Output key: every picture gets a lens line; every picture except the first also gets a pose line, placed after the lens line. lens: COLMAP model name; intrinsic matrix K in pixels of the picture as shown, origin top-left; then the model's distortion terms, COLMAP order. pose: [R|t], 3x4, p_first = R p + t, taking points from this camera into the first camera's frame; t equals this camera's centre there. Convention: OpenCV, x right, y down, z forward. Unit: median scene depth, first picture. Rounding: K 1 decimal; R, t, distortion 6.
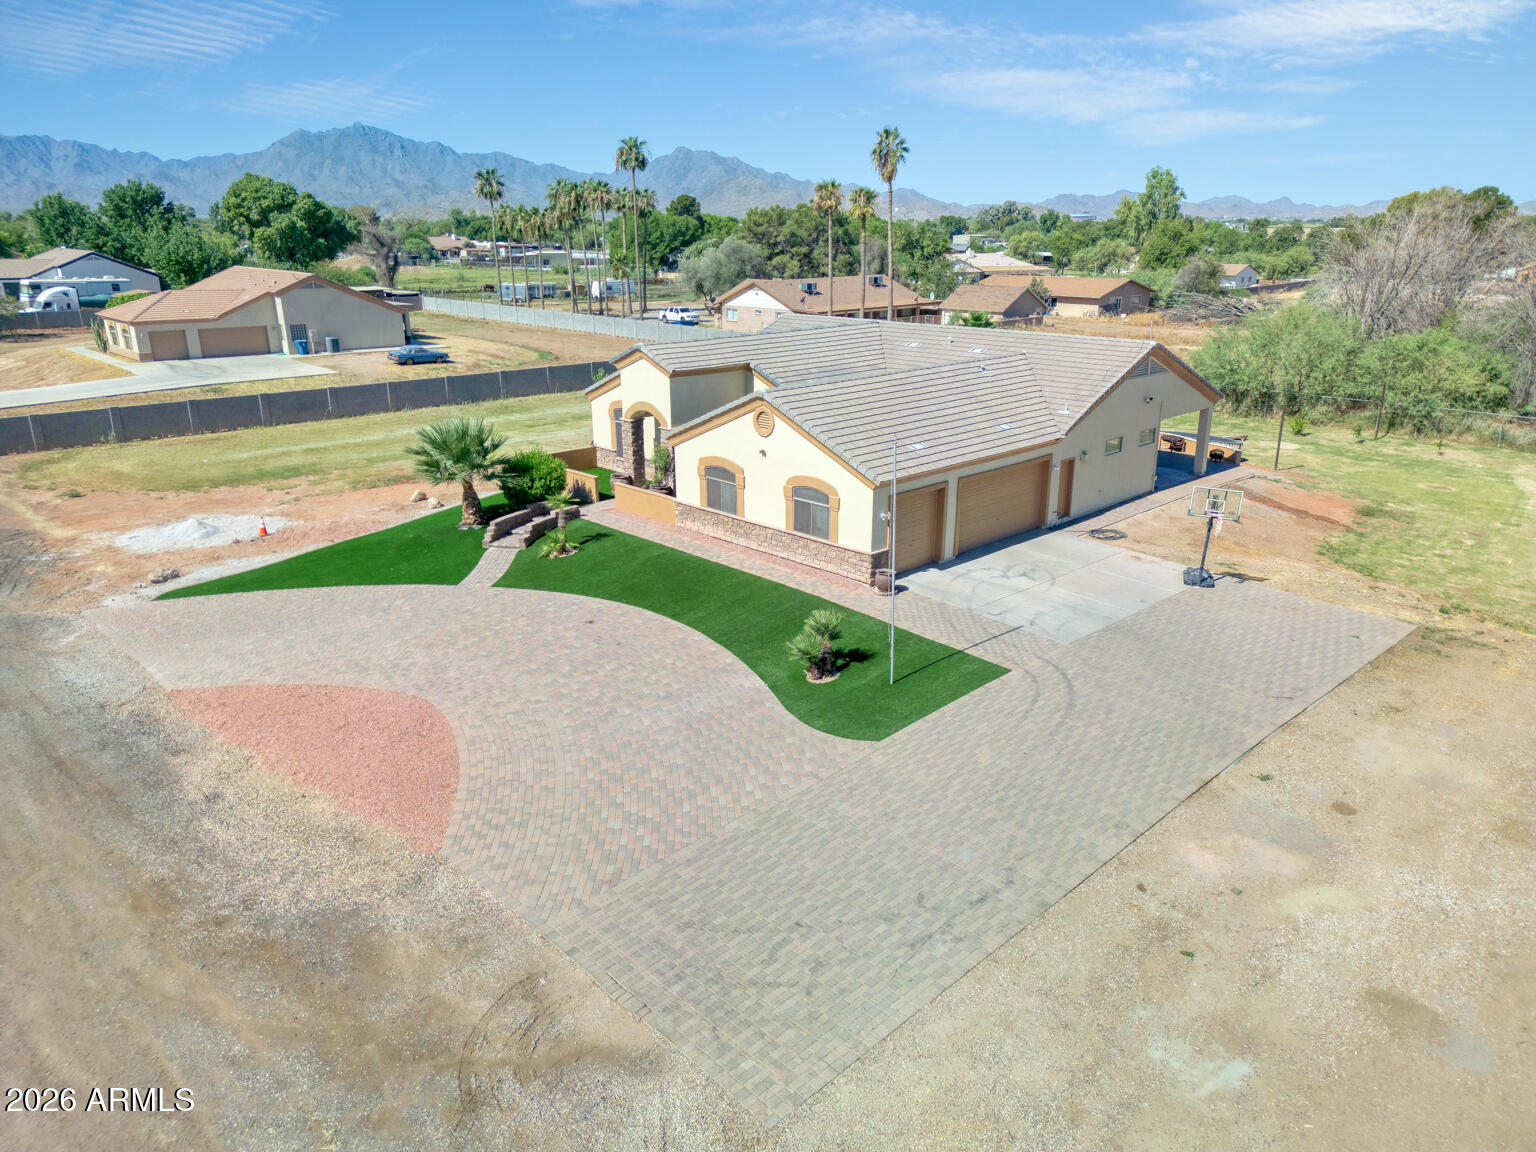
lens RADIAL K [[1066.4, 0, 769.4], [0, 1066.4, 585.4], [0, 0, 1]] dist [0.087255, -0.076411]
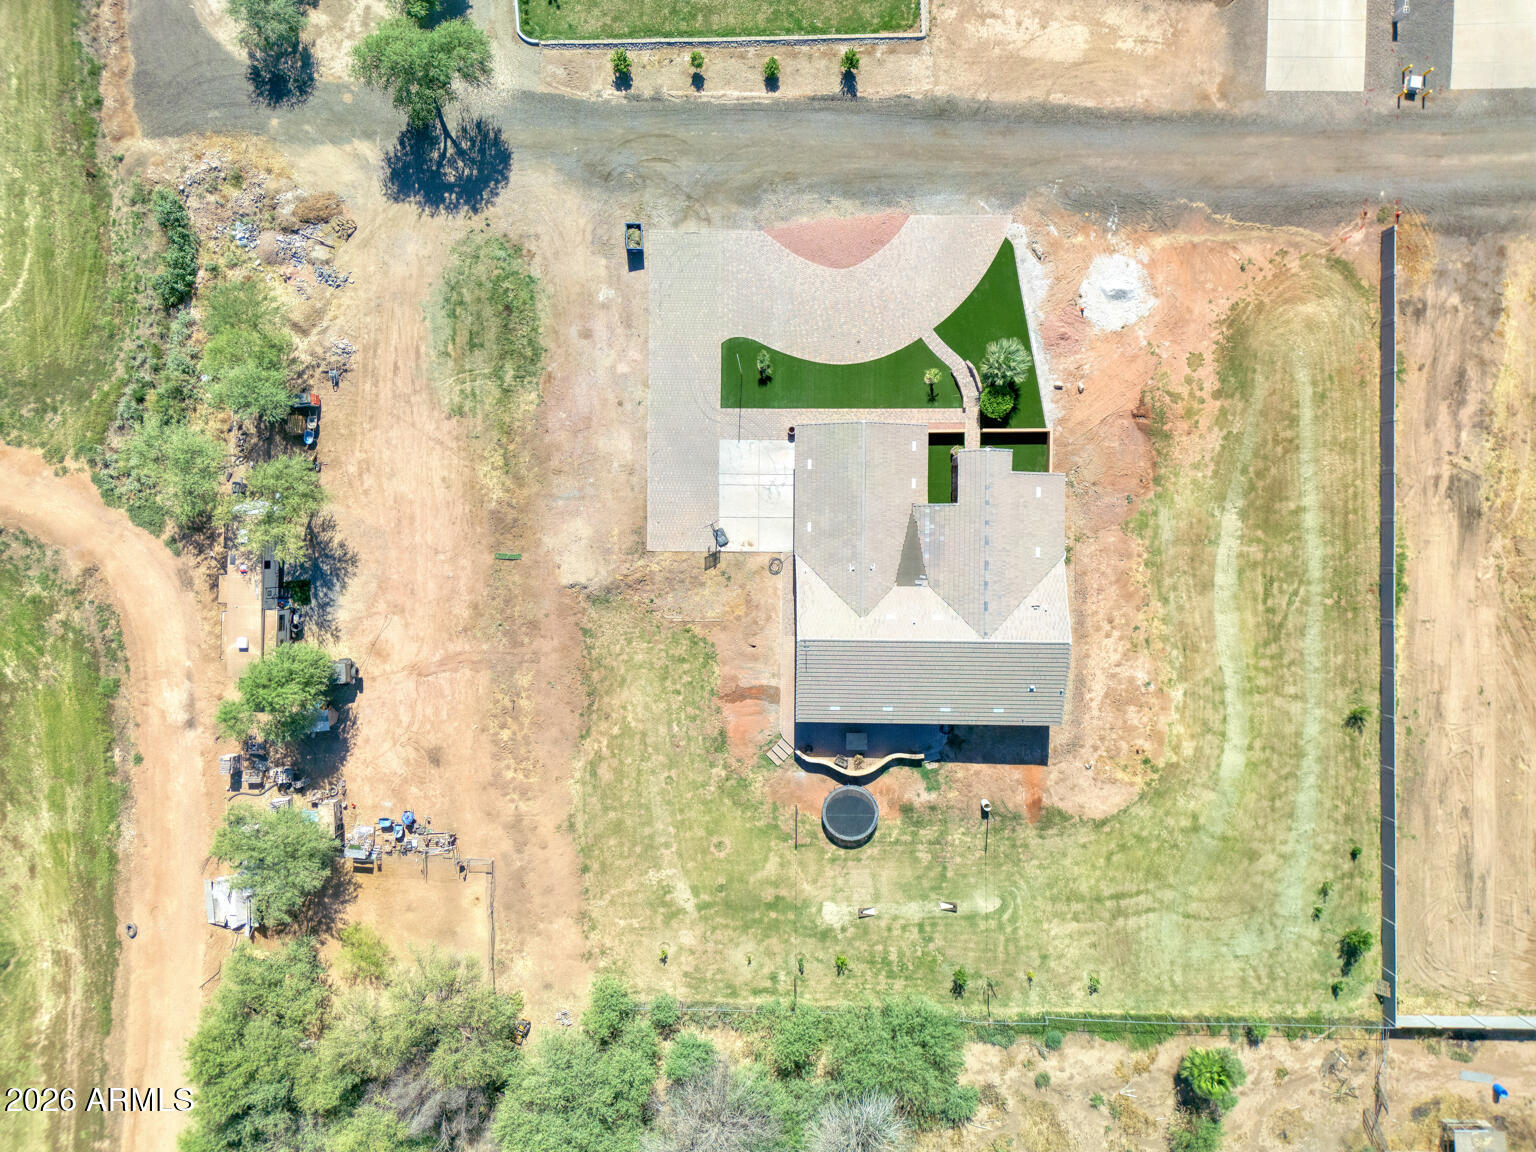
lens RADIAL K [[1066.4, 0, 769.4], [0, 1066.4, 585.4], [0, 0, 1]] dist [0.087255, -0.076411]
pose [[-0.699209, 0.714915, -0.001848, 0.359501], [-0.229482, -0.221990, 0.947659, -2.163685], [0.677086, 0.663036, 0.319278, 0.321566]]
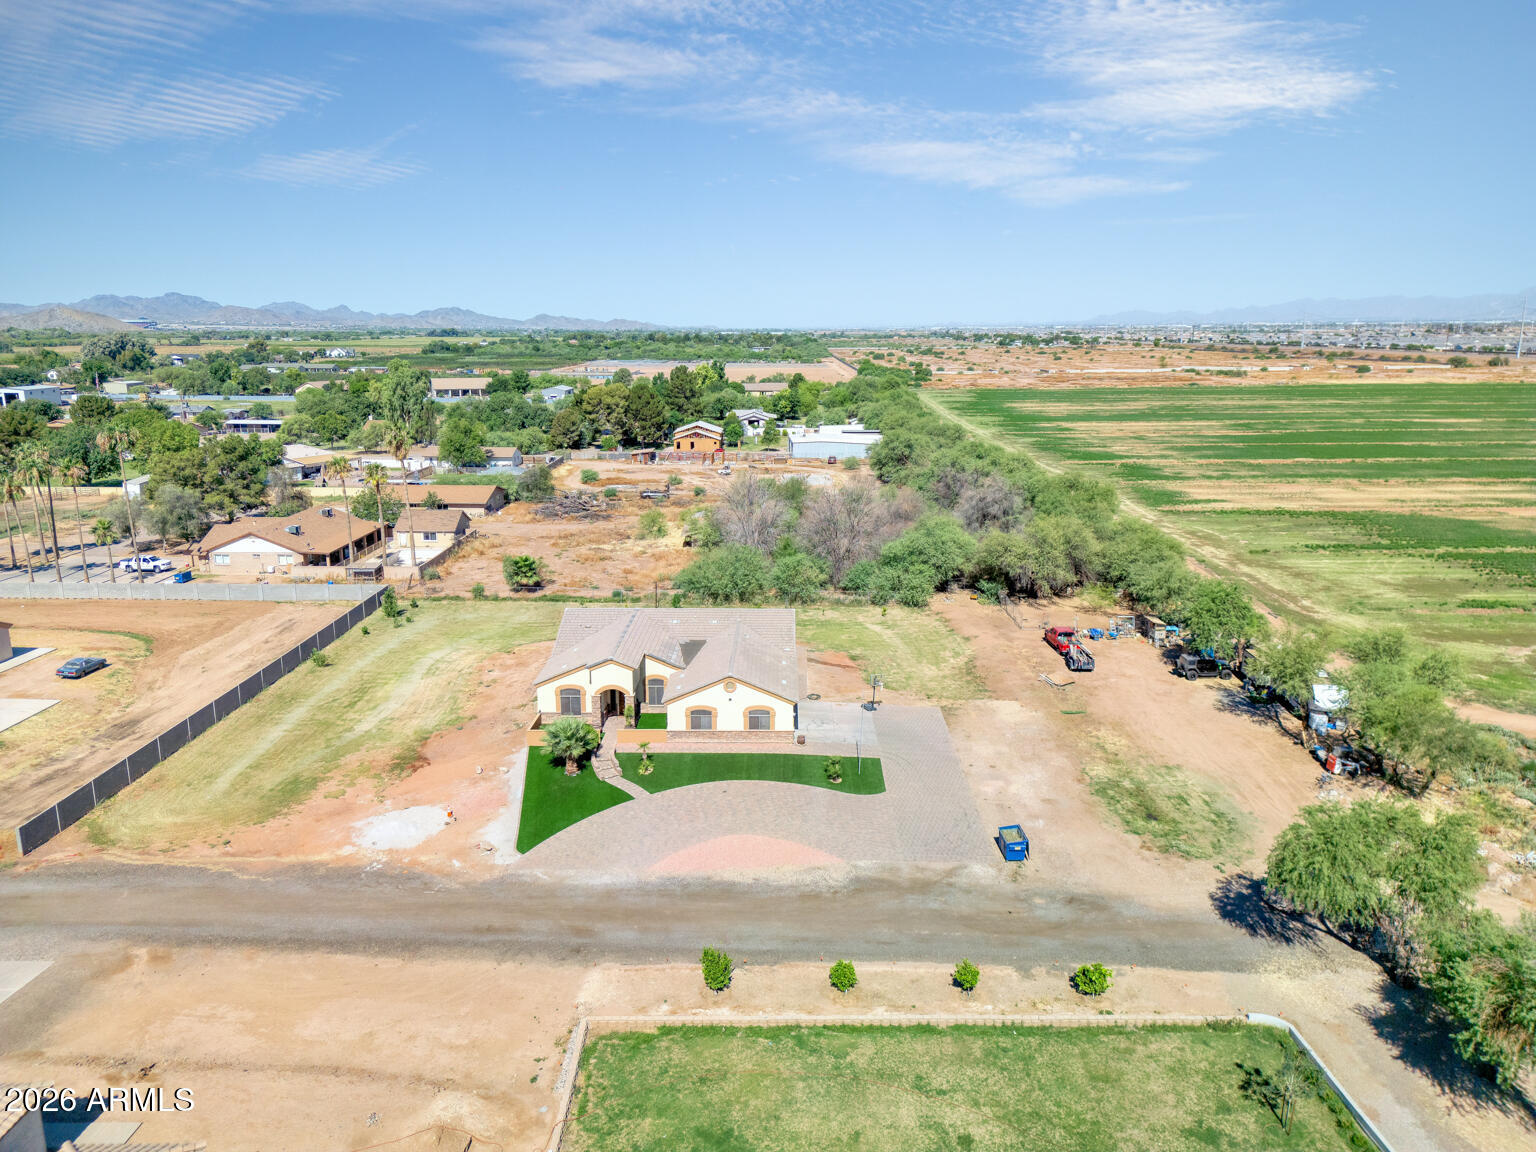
lens RADIAL K [[1066.4, 0, 769.4], [0, 1066.4, 585.4], [0, 0, 1]] dist [0.087255, -0.076411]
pose [[0.706737, -0.166249, 0.687666, -1.326345], [0.226445, 0.974020, 0.002752, -0.315174], [-0.670258, 0.153773, 0.726022, -0.665564]]
